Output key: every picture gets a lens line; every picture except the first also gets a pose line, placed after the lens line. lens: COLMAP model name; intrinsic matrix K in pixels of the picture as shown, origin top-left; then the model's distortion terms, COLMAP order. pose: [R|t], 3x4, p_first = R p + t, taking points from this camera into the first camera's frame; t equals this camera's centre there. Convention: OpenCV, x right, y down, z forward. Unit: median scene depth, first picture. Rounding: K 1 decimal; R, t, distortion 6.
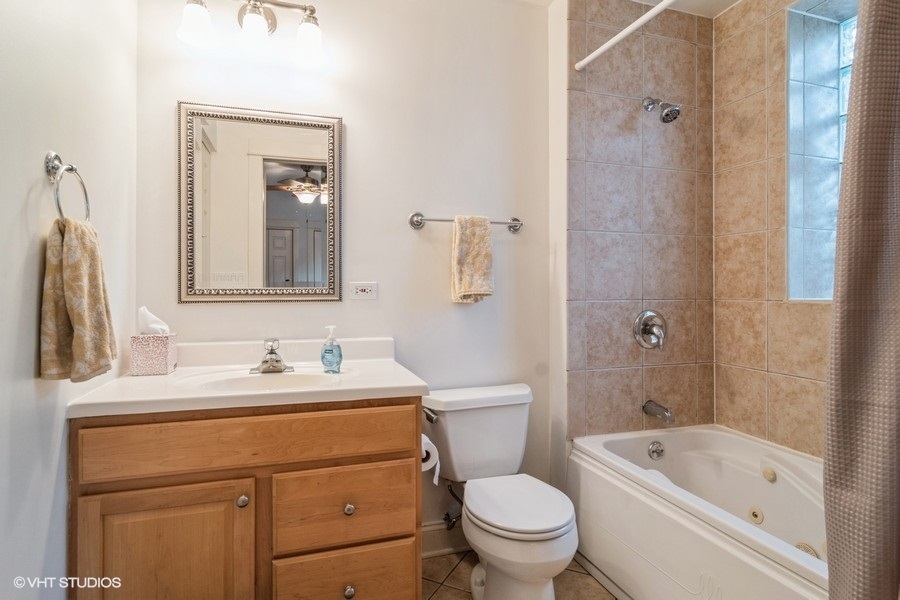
lens RADIAL K [[485.3, 0, 447.5], [0, 485.3, 293.6], [0, 0, 1]] dist [0.000055, 0.000235]
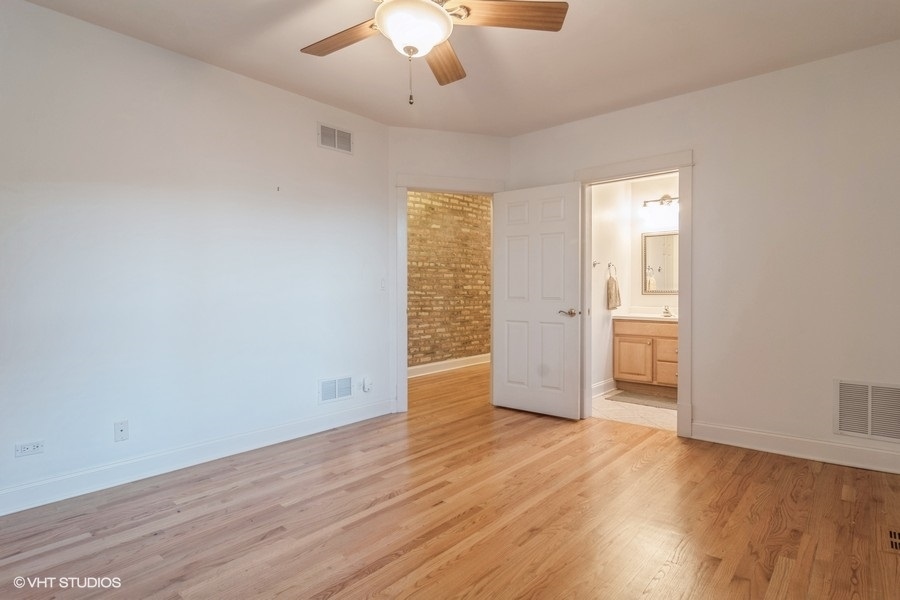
lens RADIAL K [[485.3, 0, 447.5], [0, 485.3, 293.6], [0, 0, 1]] dist [0.000055, 0.000235]
pose [[0.525240, 0.000430, -0.850954, 2.304189], [0.006025, 0.999973, 0.004224, -0.012991], [0.850933, -0.007346, 0.525223, -2.739760]]
